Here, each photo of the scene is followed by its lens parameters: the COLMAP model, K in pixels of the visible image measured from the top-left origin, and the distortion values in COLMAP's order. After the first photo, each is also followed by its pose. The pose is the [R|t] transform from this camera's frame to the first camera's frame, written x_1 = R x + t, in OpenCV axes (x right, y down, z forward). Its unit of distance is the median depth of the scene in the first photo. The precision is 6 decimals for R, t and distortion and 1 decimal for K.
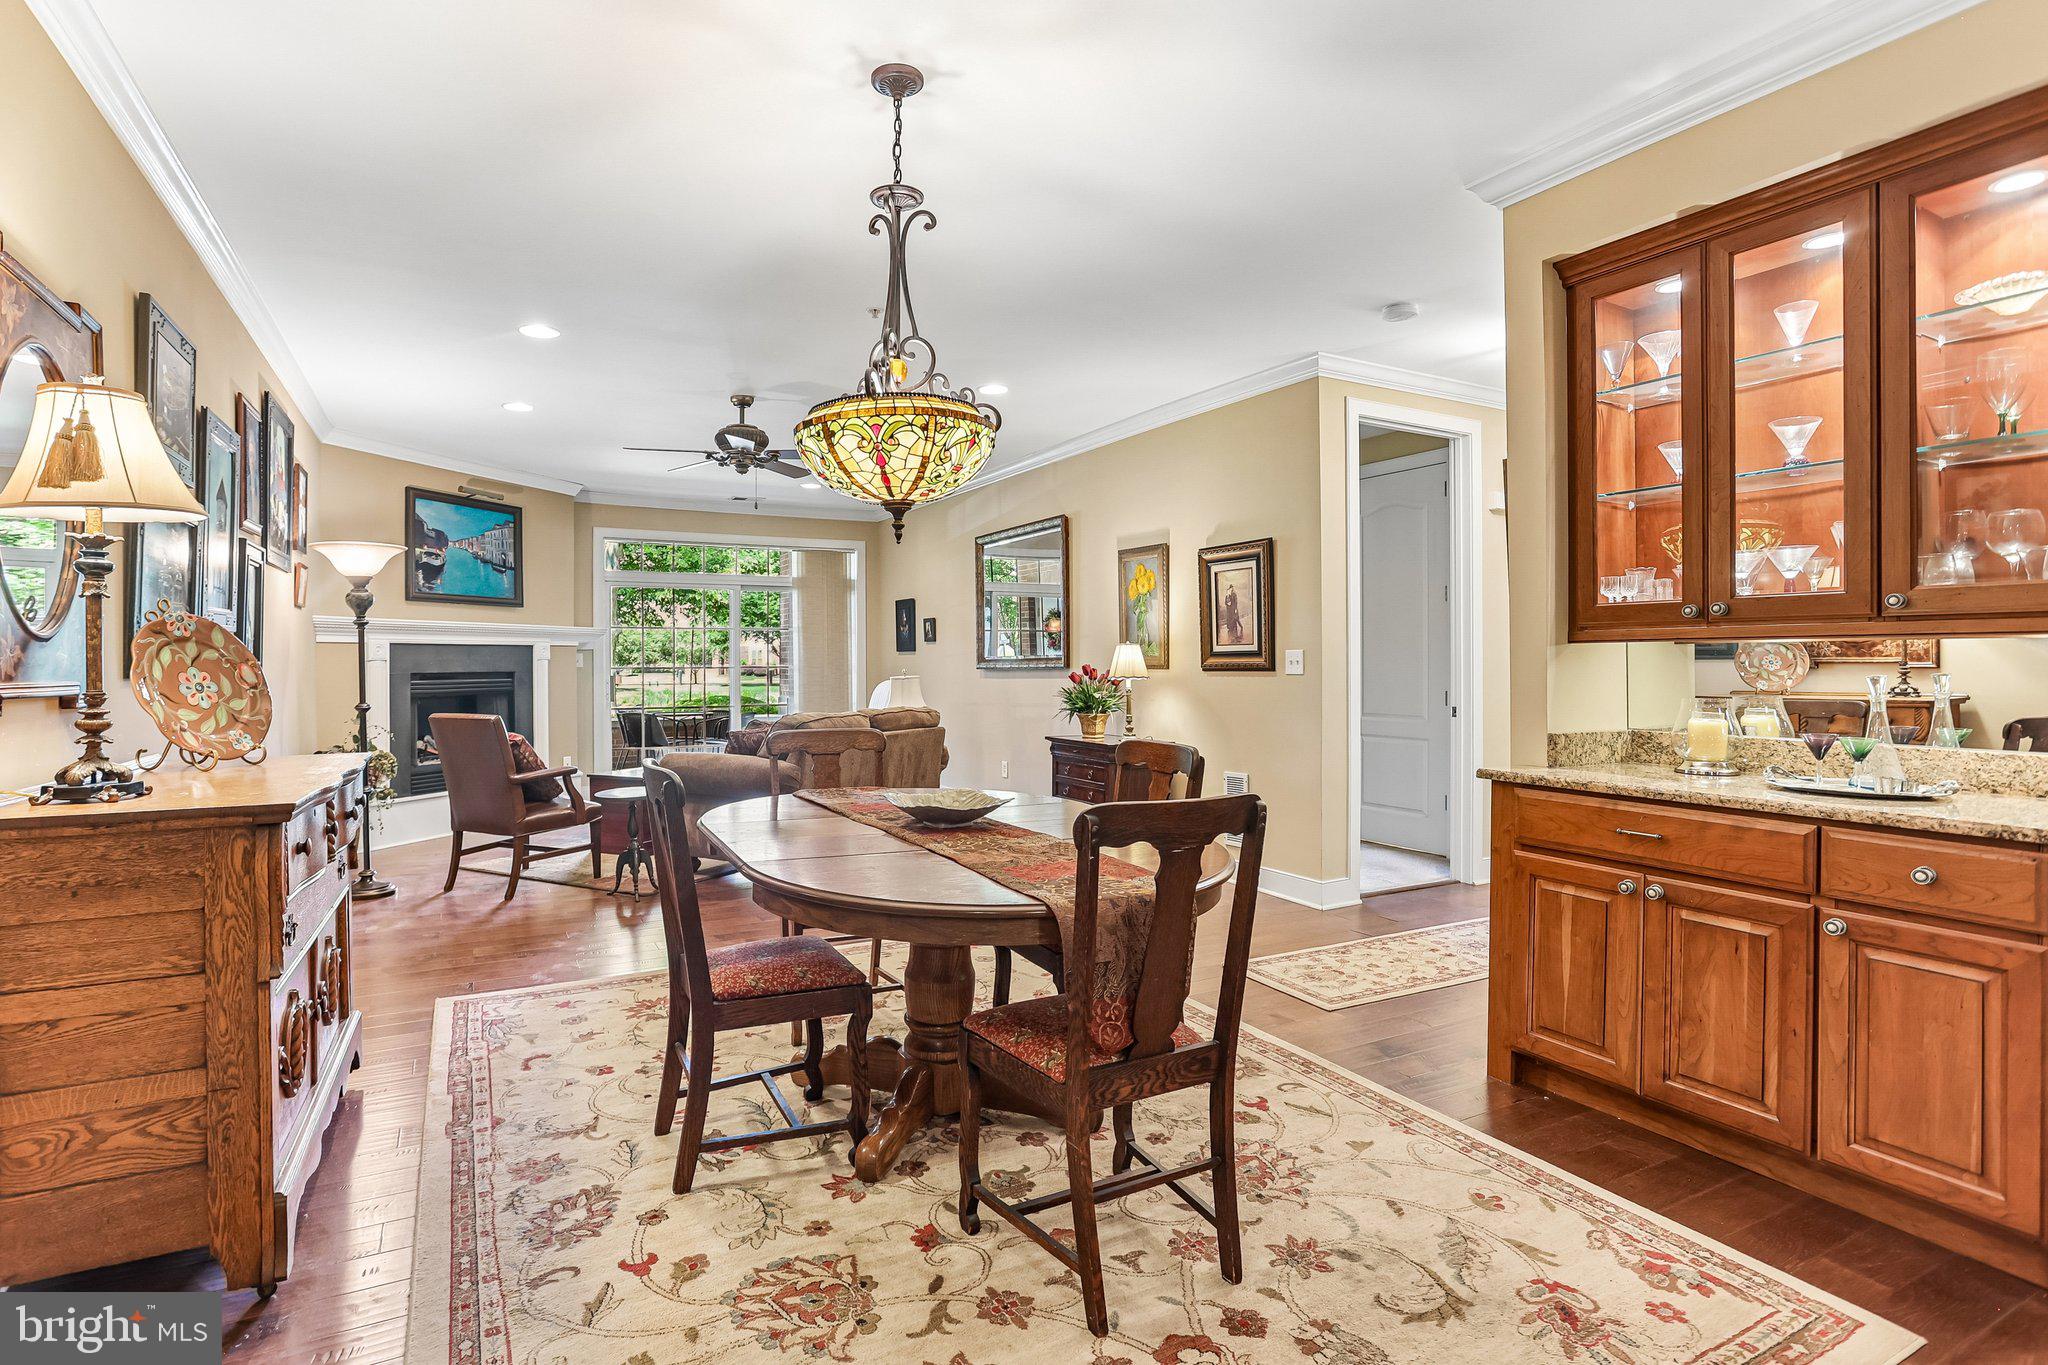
lens RADIAL K [[1016.0, 0, 1011.7], [0, 1016.0, 659.7], [0, 0, 1]] dist [-0.049758, 0.025448]
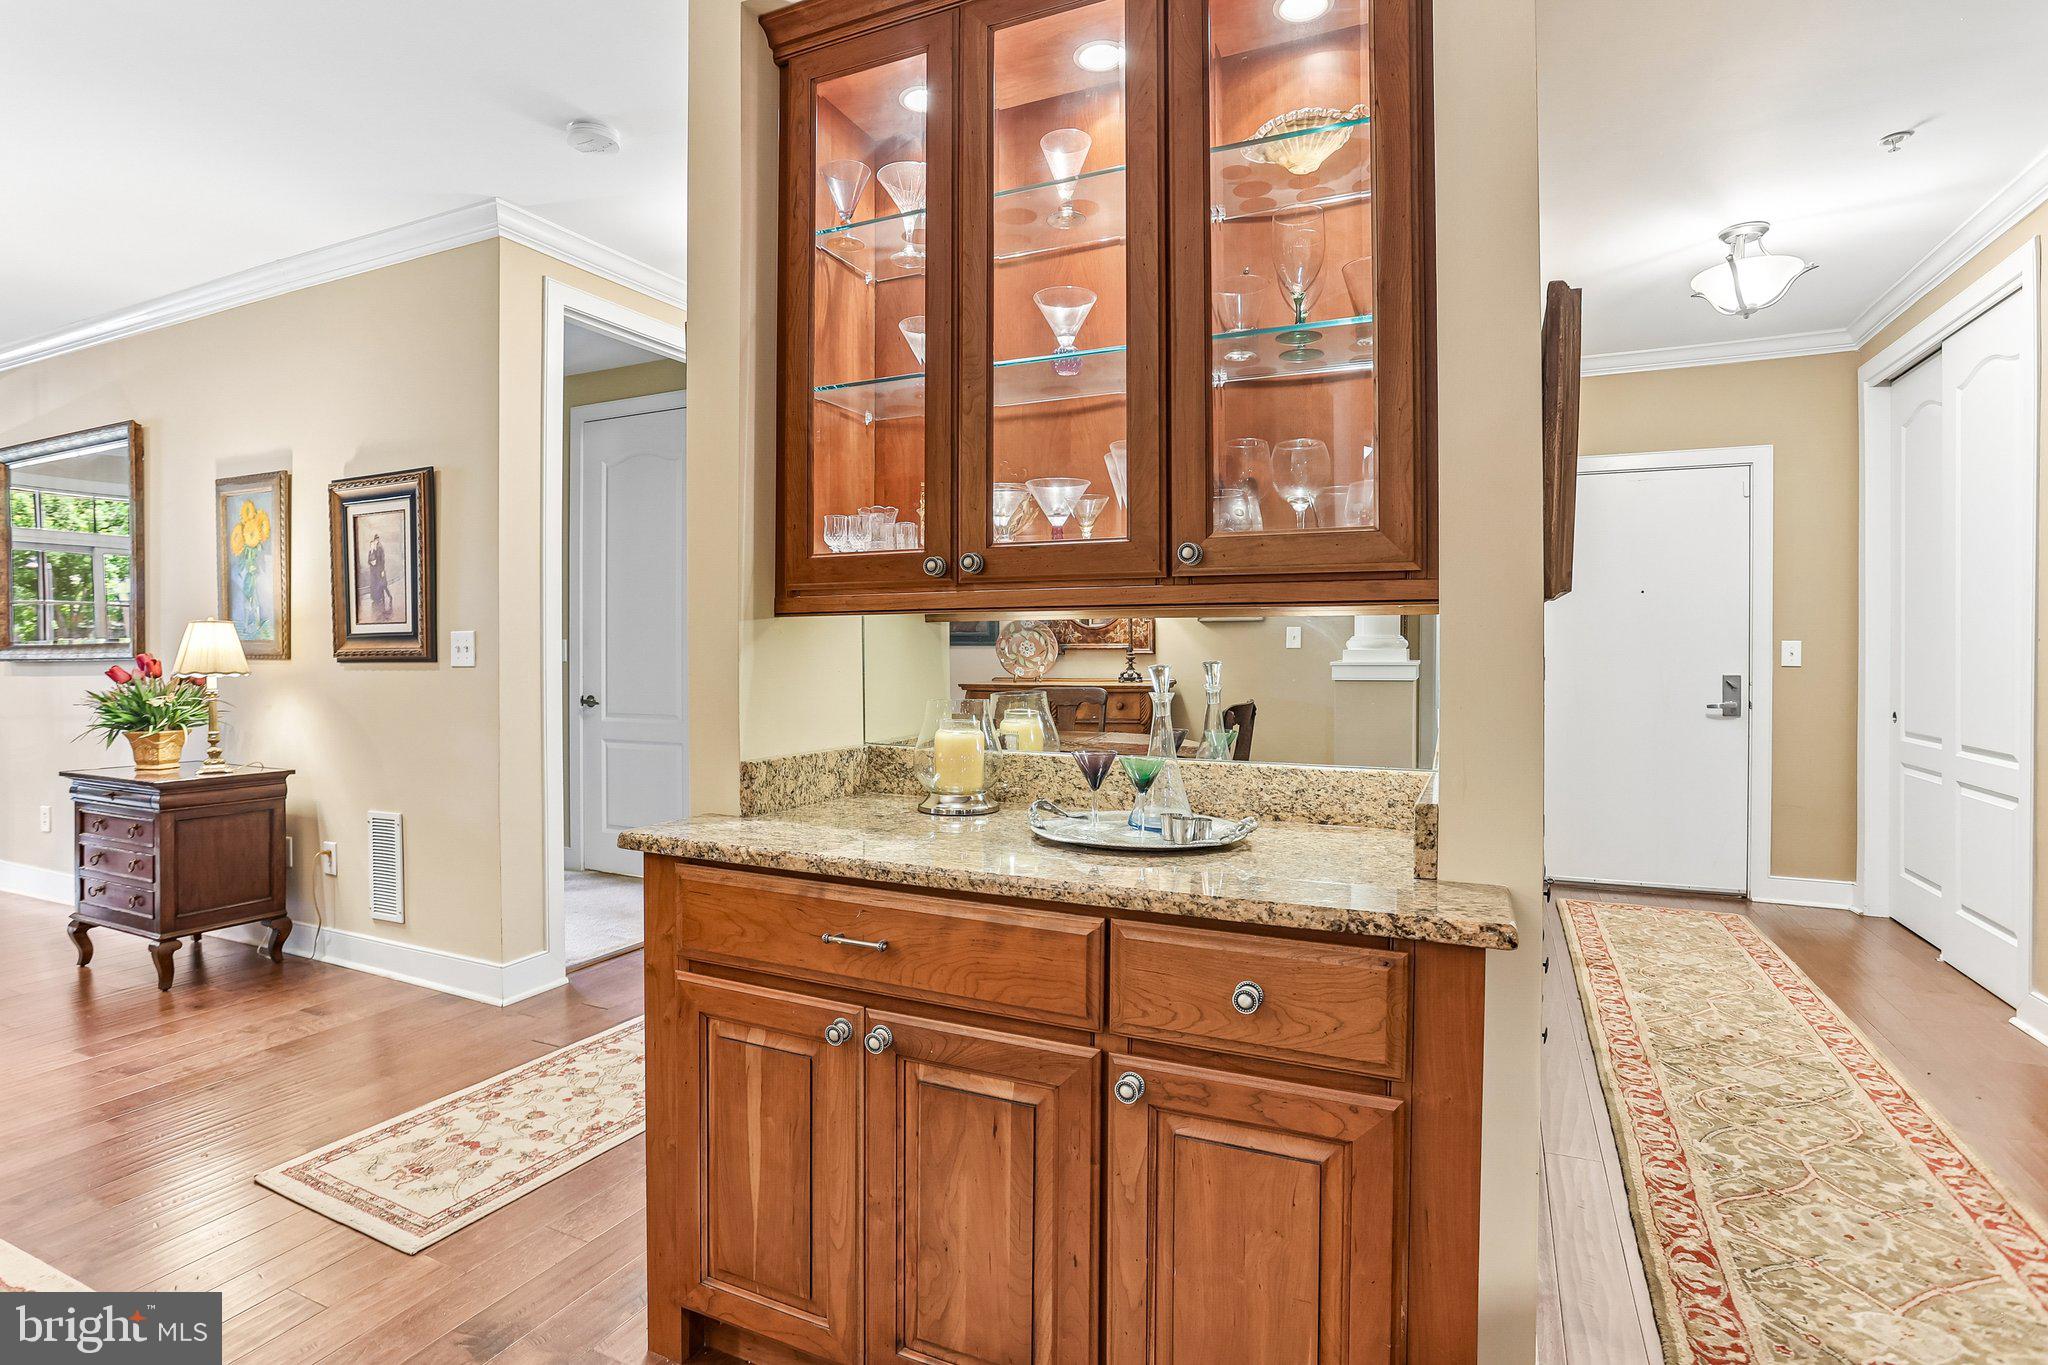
lens RADIAL K [[1016.0, 0, 1011.7], [0, 1016.0, 659.7], [0, 0, 1]] dist [-0.049758, 0.025448]
pose [[0.801398, -0.007160, 0.598088, 0.316921], [0.000189, 0.999931, 0.011718, 0.003375], [-0.598131, -0.009278, 0.801345, 0.430365]]
